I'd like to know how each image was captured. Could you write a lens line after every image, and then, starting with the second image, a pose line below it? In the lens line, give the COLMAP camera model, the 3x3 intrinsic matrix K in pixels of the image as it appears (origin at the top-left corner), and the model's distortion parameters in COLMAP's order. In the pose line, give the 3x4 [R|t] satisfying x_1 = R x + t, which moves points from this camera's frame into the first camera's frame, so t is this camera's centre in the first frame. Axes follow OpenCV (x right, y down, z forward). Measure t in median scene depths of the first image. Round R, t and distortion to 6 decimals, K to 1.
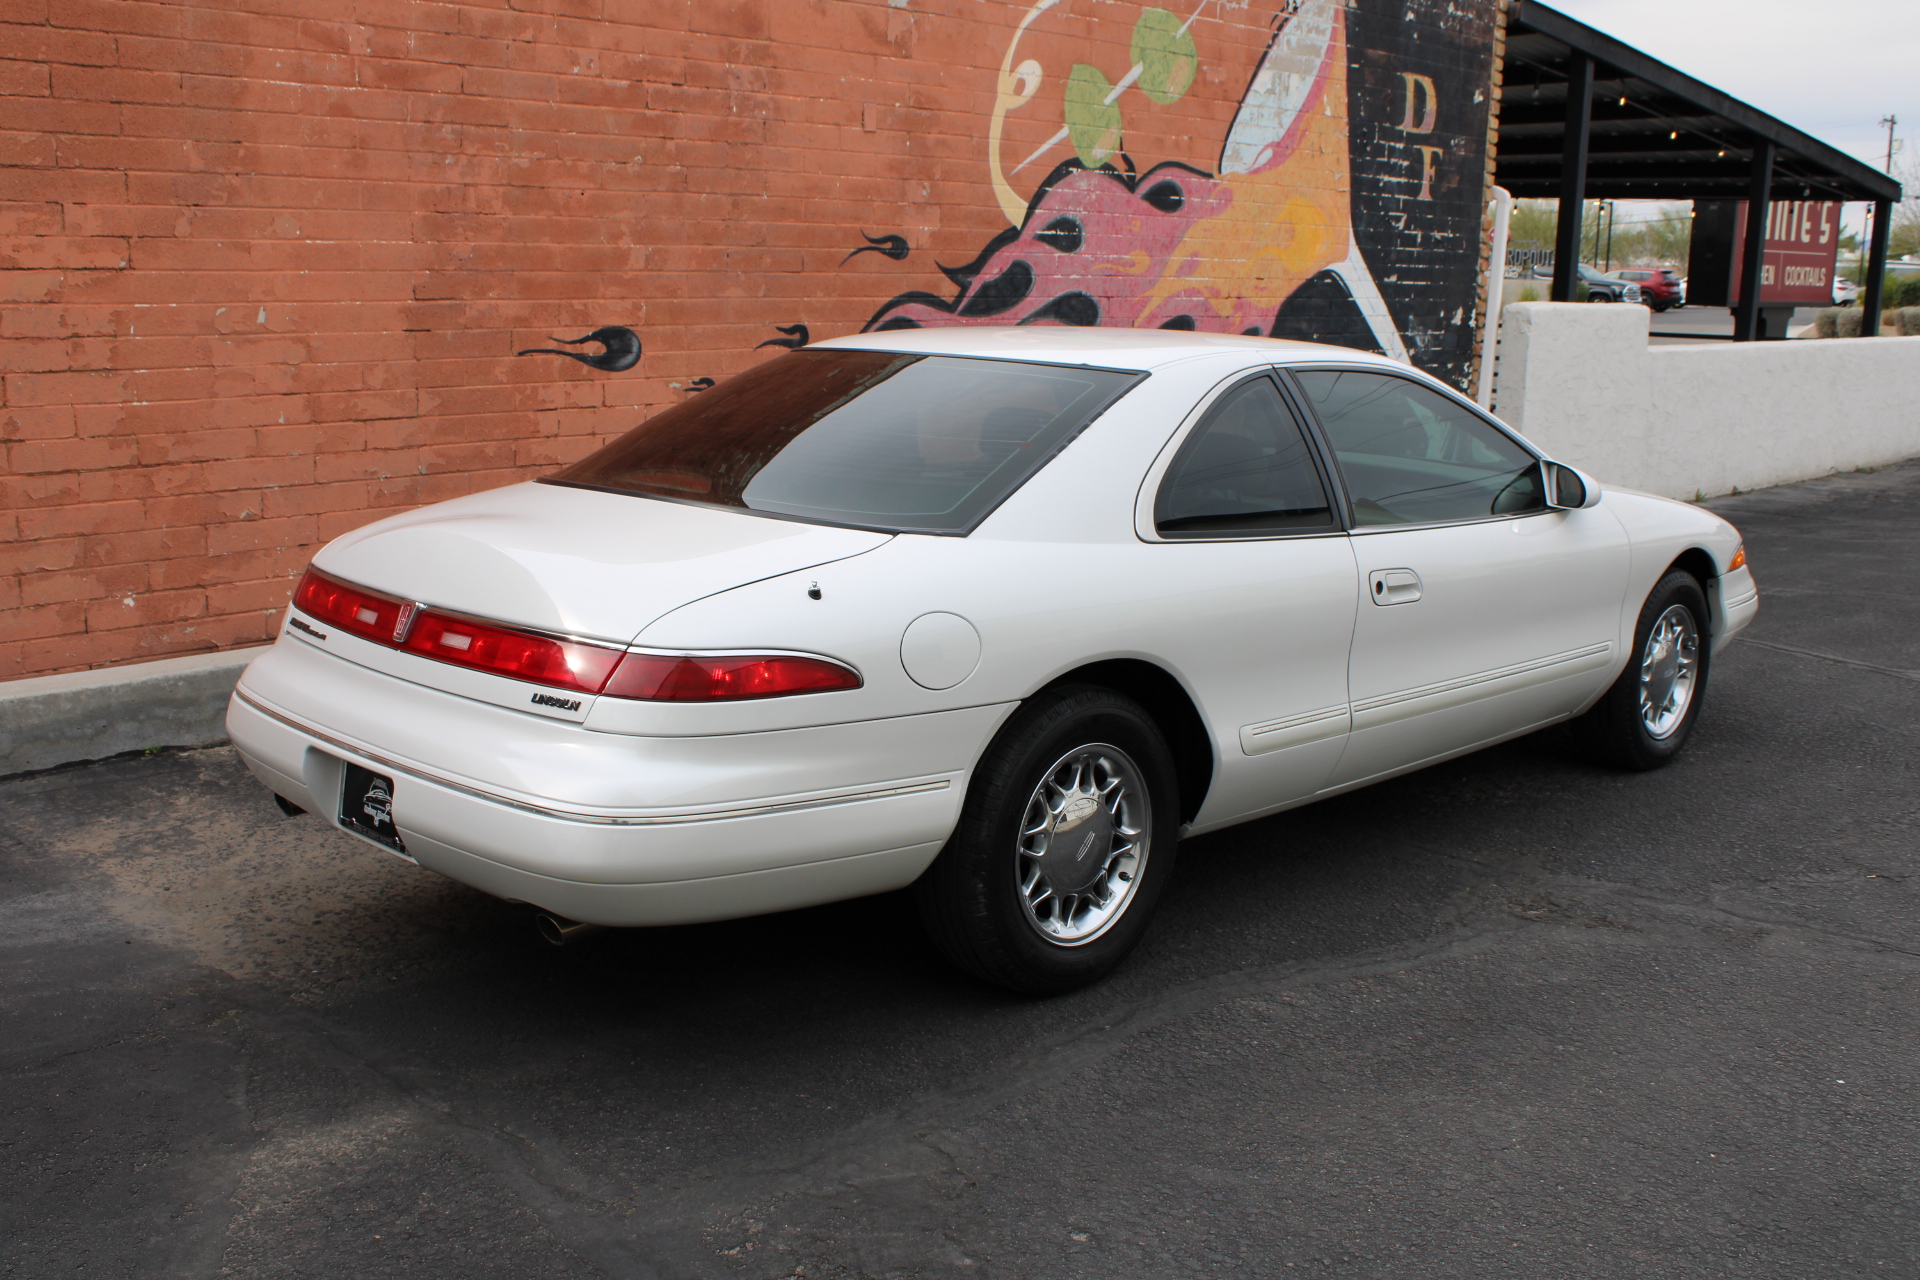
lens RADIAL K [[1836.7, 0, 935.7], [0, 1836.7, 653.8], [0, 0, 1]] dist [-0.089864, 0.000000]
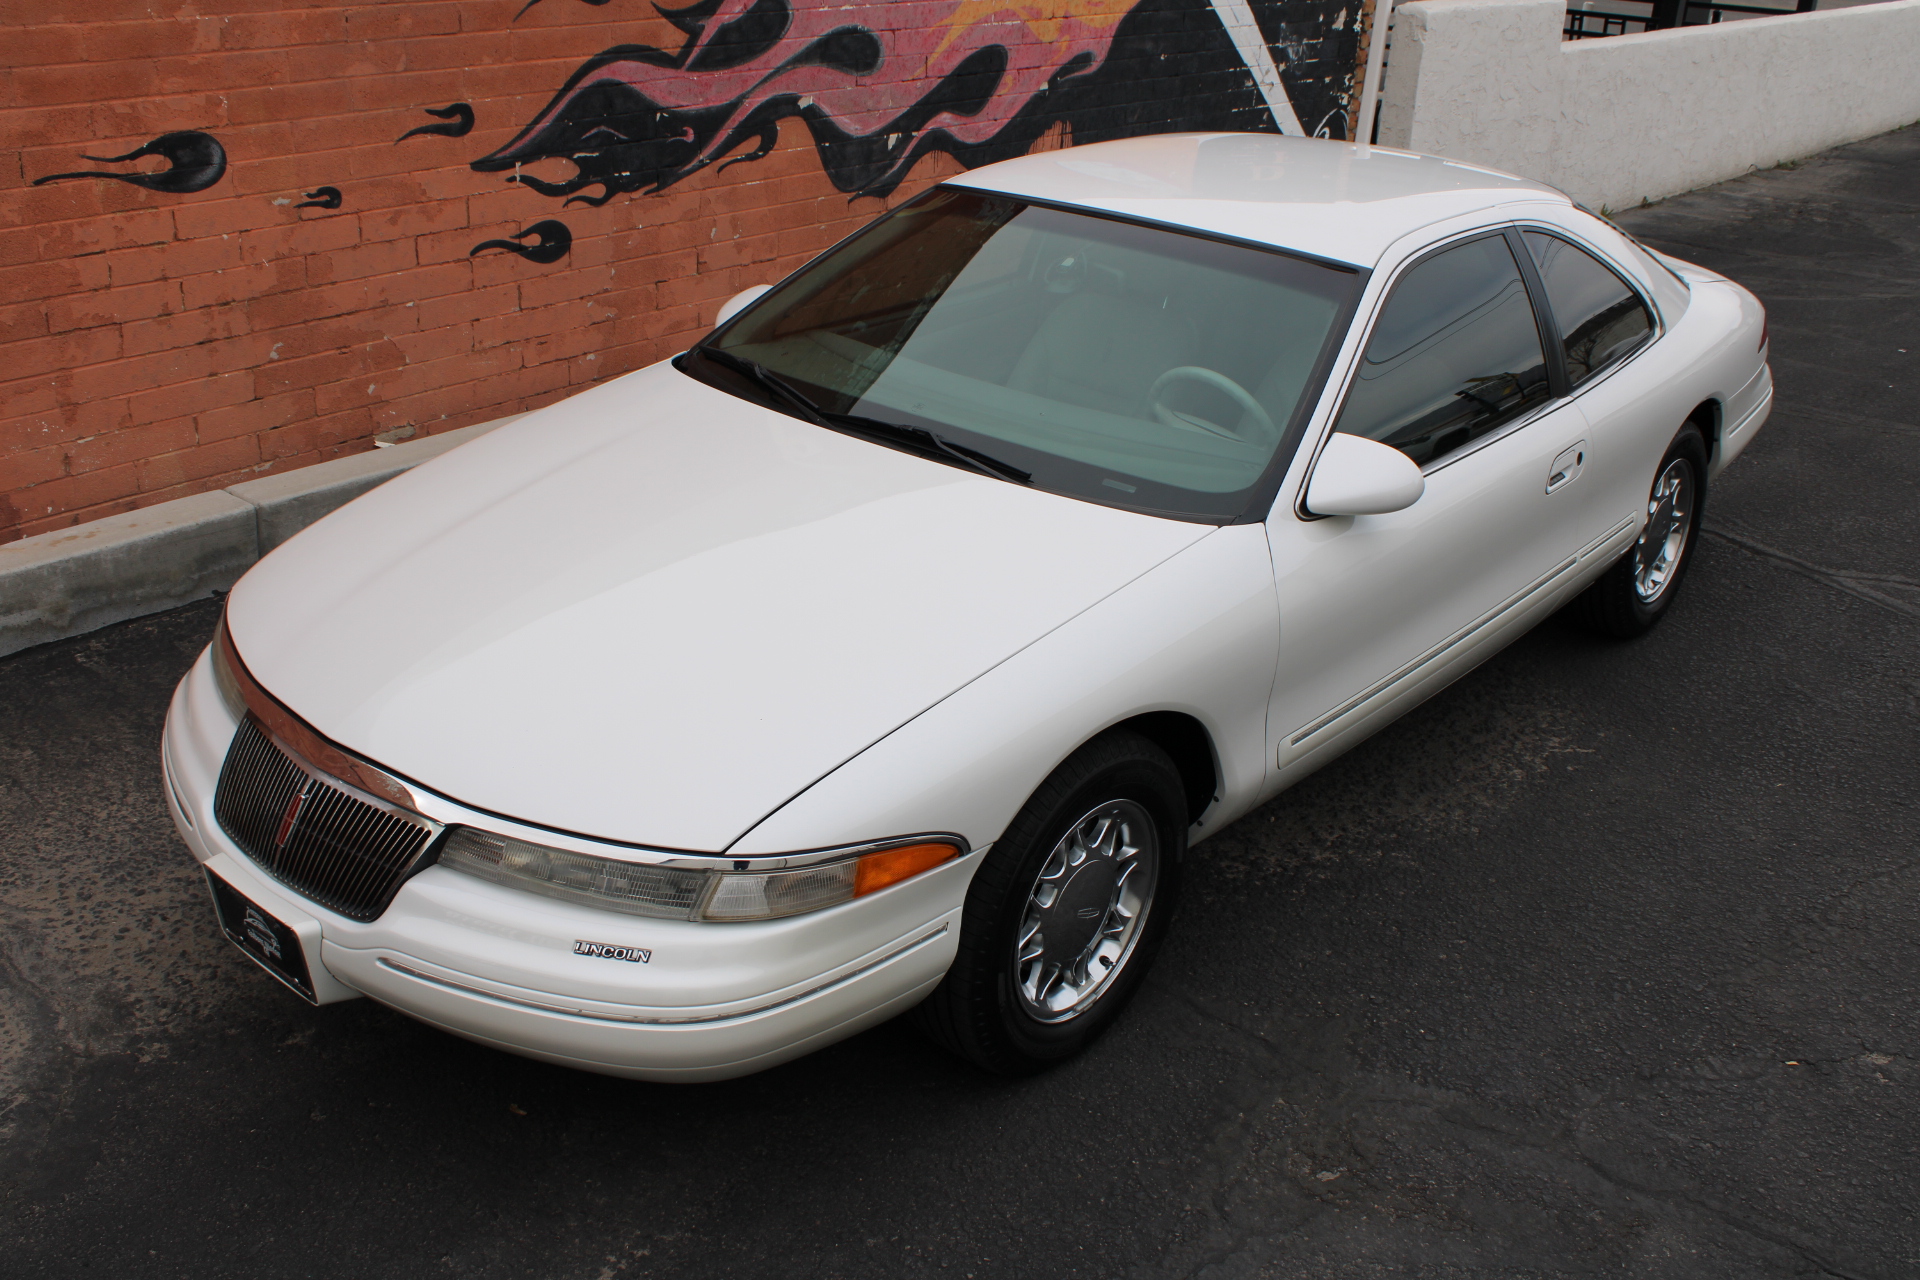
lens RADIAL K [[1836.7, 0, 948.0], [0, 1836.7, 626.3], [0, 0, 1]] dist [-0.089864, 0.000000]
pose [[0.997896, -0.001582, 0.064816, 0.084934], [-0.011905, 0.978235, 0.207156, -0.135298], [-0.063733, -0.207492, 0.976158, 0.225042]]
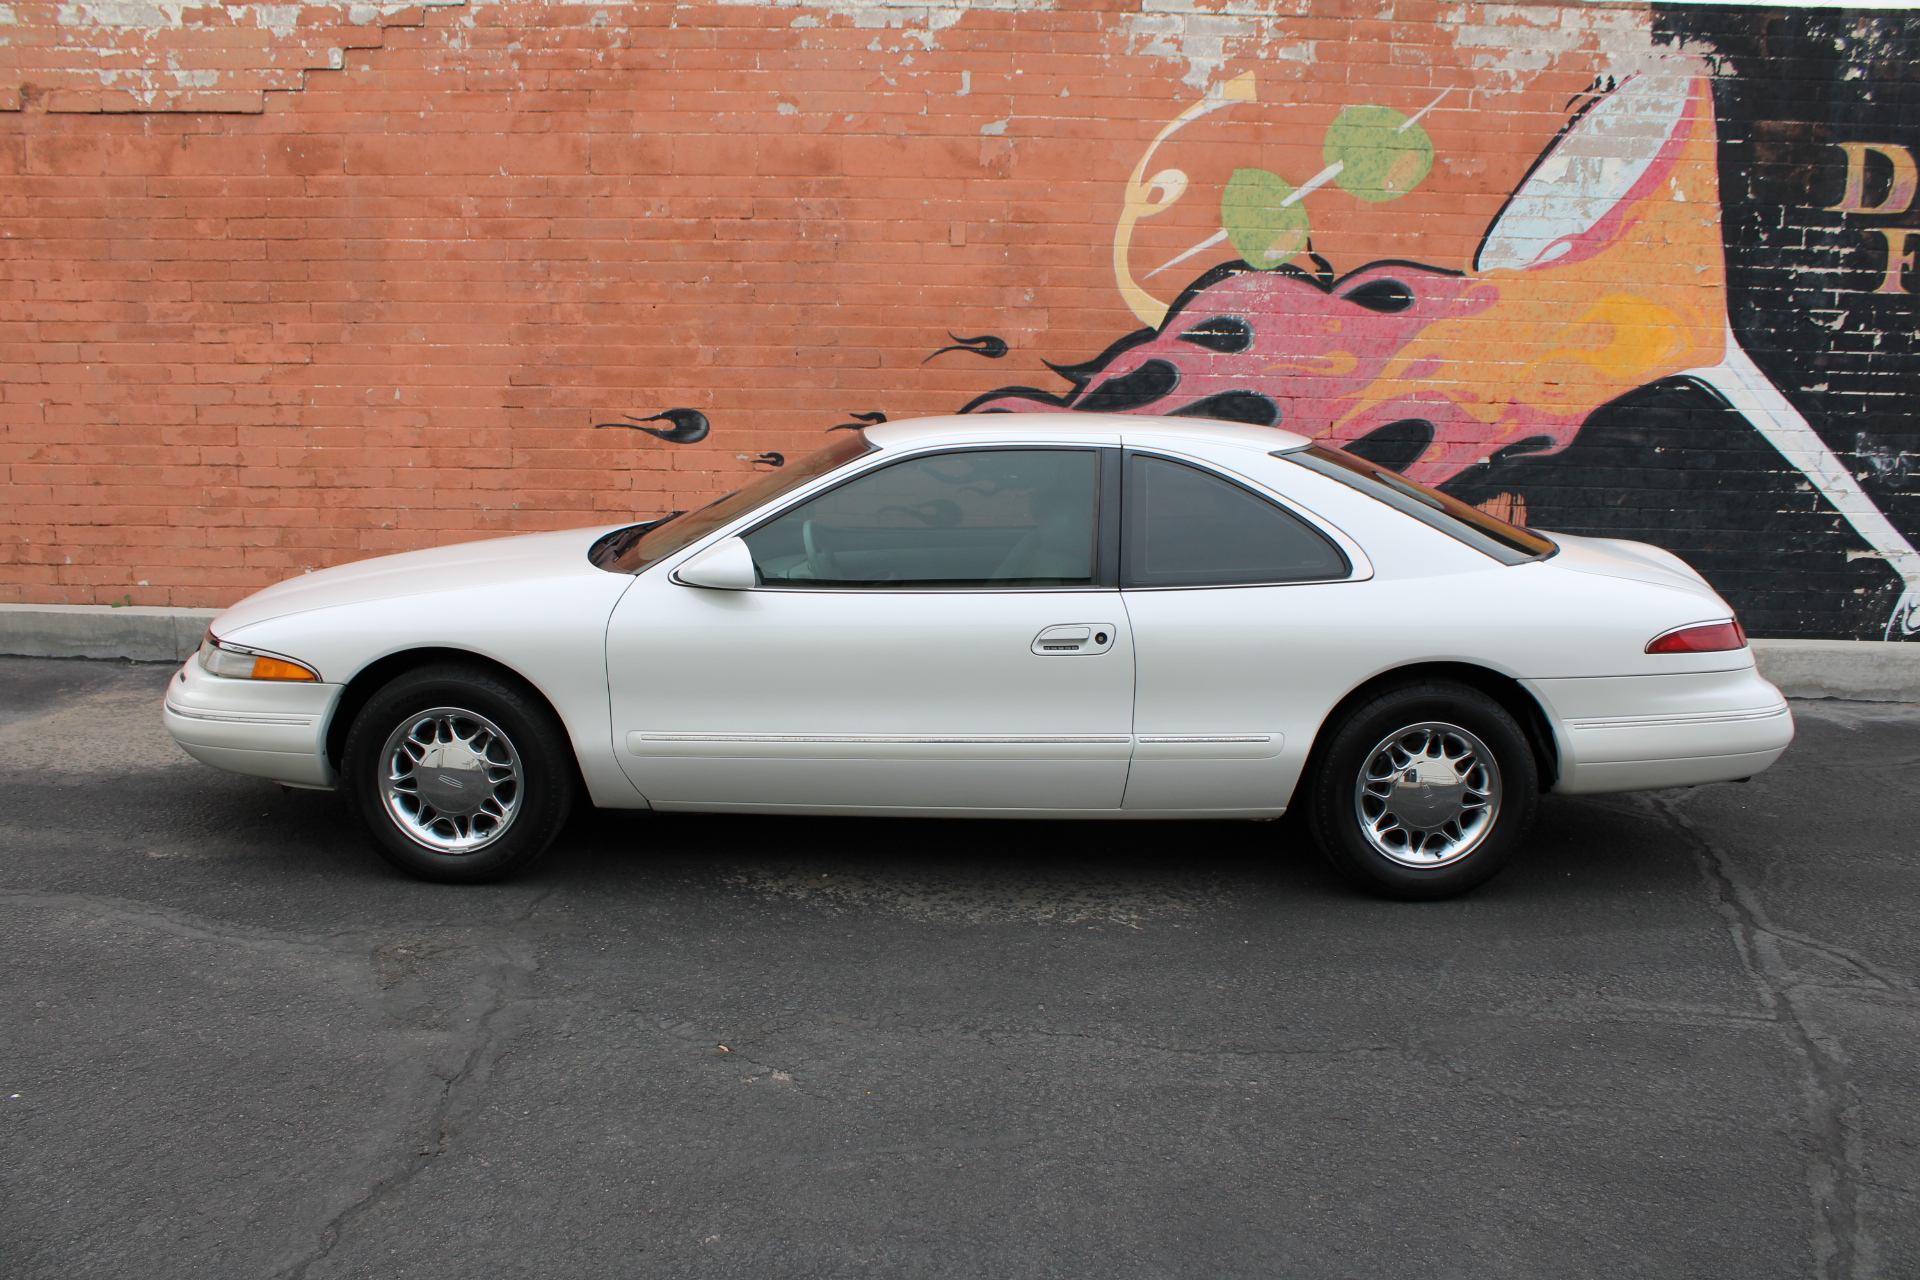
lens RADIAL K [[1599.4, 0, 943.0], [0, 1599.4, 624.6], [0, 0, 1]] dist [-0.159394, 0.142272]
pose [[0.698623, 0.114464, -0.706275, 0.746362], [-0.152748, 0.988224, 0.009066, -0.065806], [0.698995, 0.101549, 0.707880, 0.345662]]
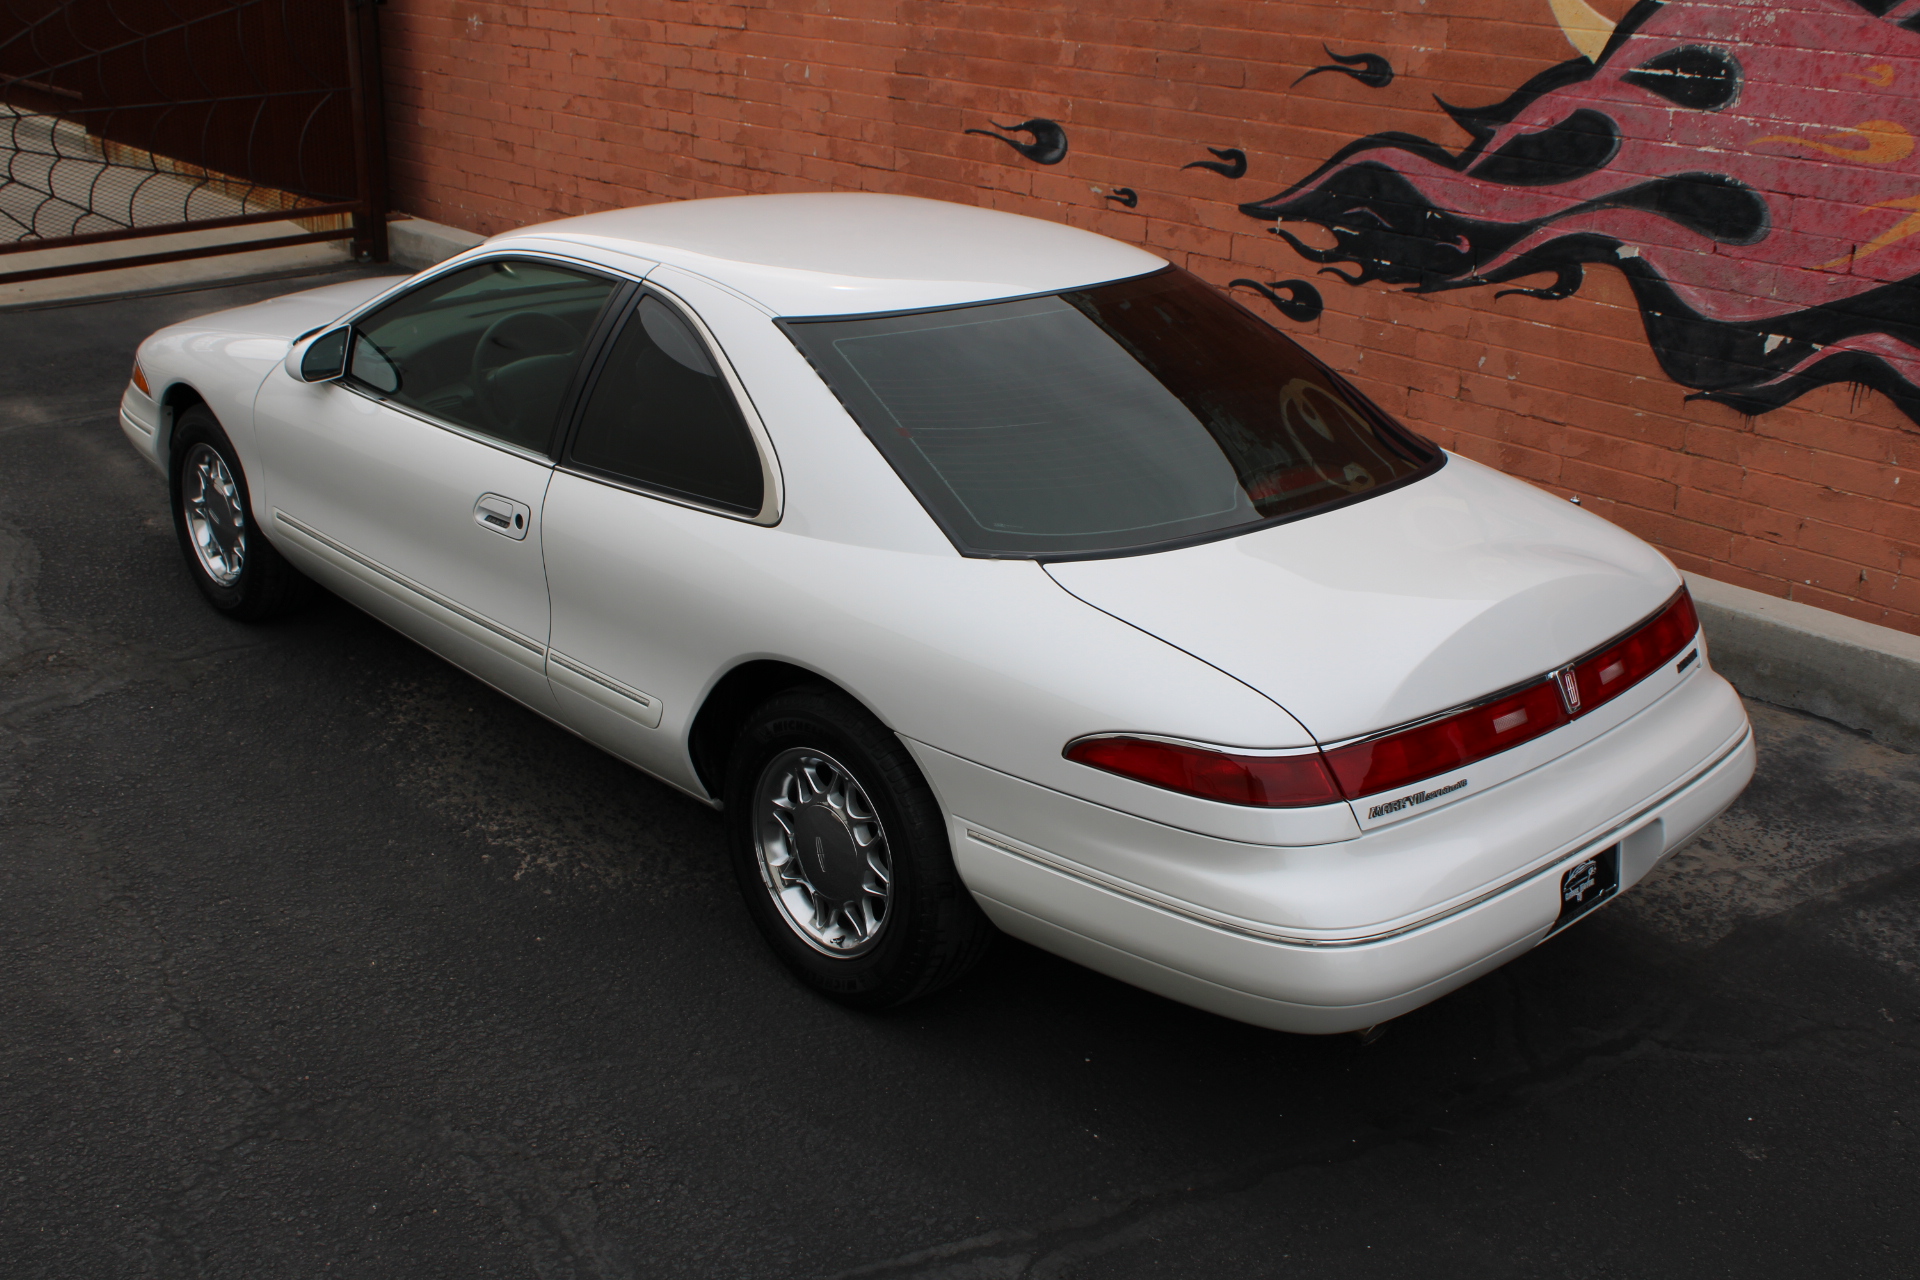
lens RADIAL K [[2003.1, 0, 957.9], [0, 2003.1, 612.3], [0, 0, 1]] dist [-0.078742, 0.000000]
pose [[-0.040554, 0.329381, -0.943326, 0.945401], [-0.236012, 0.914229, 0.329368, -0.277780], [0.970904, 0.235993, 0.040663, 0.956630]]
